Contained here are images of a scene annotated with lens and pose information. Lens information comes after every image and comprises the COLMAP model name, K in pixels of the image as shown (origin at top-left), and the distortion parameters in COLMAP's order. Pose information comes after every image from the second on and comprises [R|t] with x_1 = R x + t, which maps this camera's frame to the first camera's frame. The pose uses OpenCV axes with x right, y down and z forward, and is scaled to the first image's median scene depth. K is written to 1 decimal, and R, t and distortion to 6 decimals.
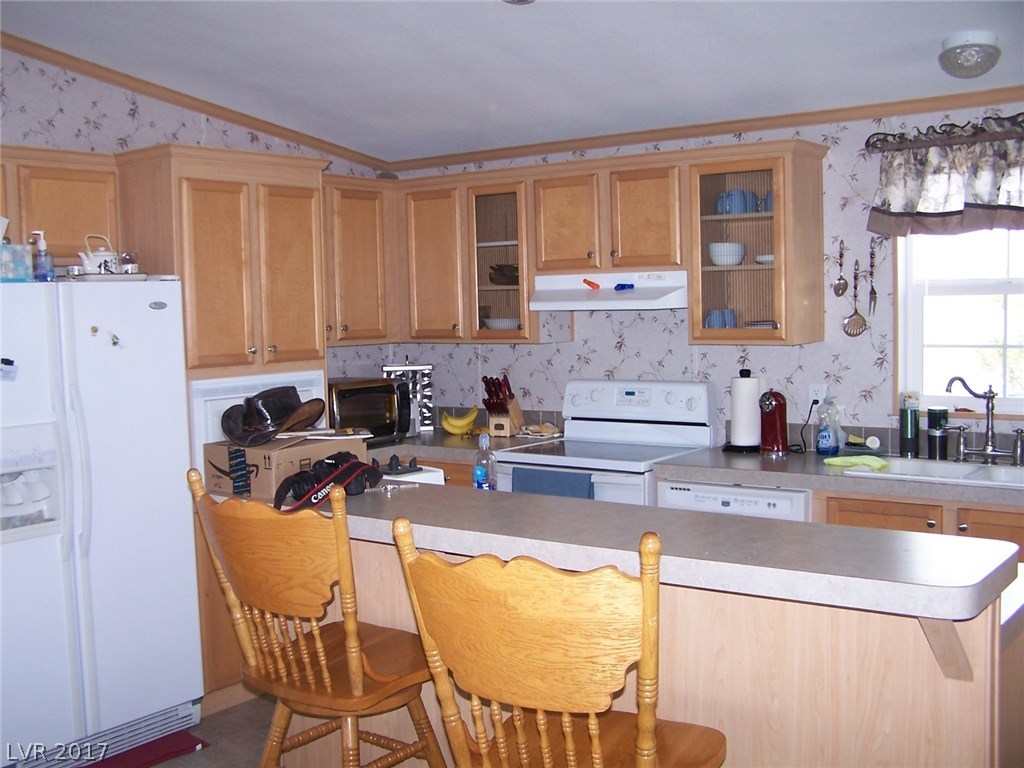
lens RADIAL K [[1152.5, 0, 514.2], [0, 1152.5, 387.2], [0, 0, 1]] dist [-0.112779, 0.000000]
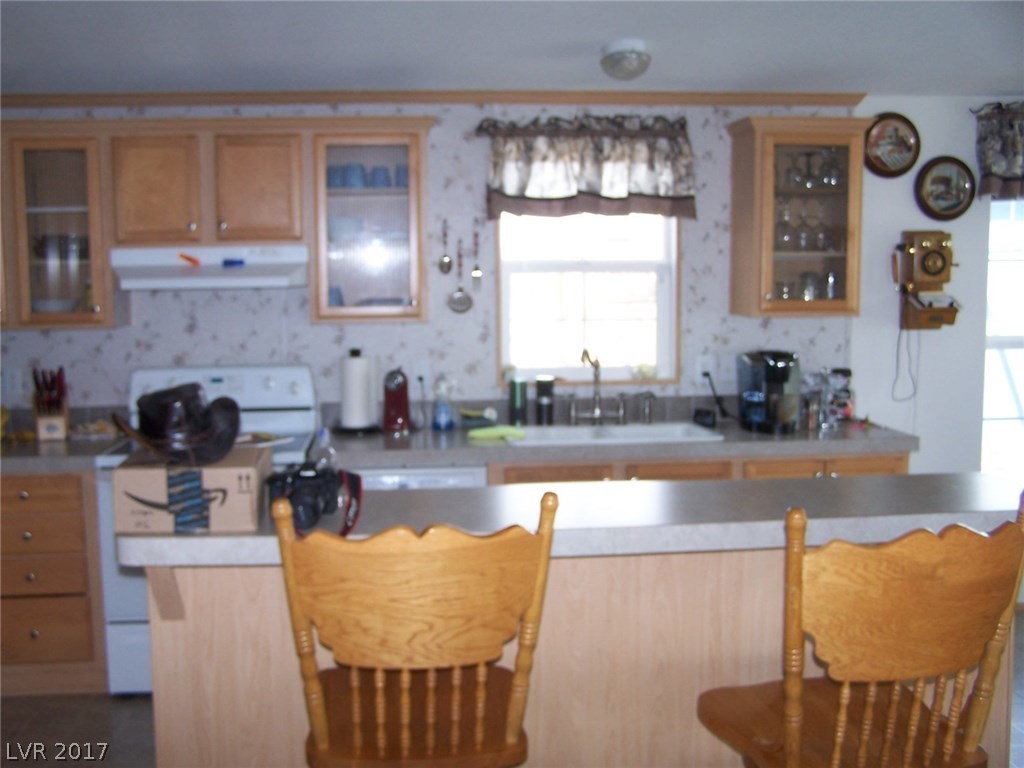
lens RADIAL K [[1152.5, 0, 513.2], [0, 1152.5, 381.7], [0, 0, 1]] dist [-0.112779, 0.000000]
pose [[0.738587, -0.051366, 0.672199, -0.374677], [0.042939, 0.998653, 0.029133, -0.011018], [-0.672790, 0.007346, 0.739797, 0.196345]]
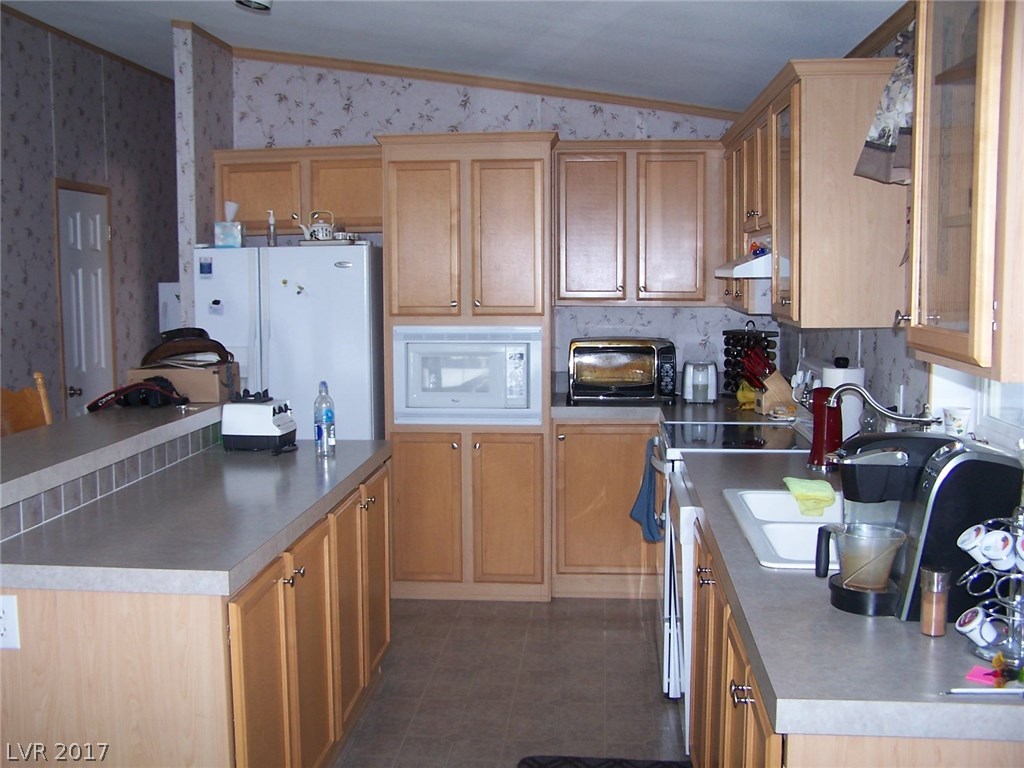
lens RADIAL K [[1152.5, 0, 510.9], [0, 1152.5, 383.9], [0, 0, 1]] dist [-0.112779, 0.000000]
pose [[0.510918, 0.103852, -0.853333, 0.831471], [-0.066530, 0.994475, 0.081195, -0.050377], [0.857051, 0.015288, 0.515005, 0.446653]]
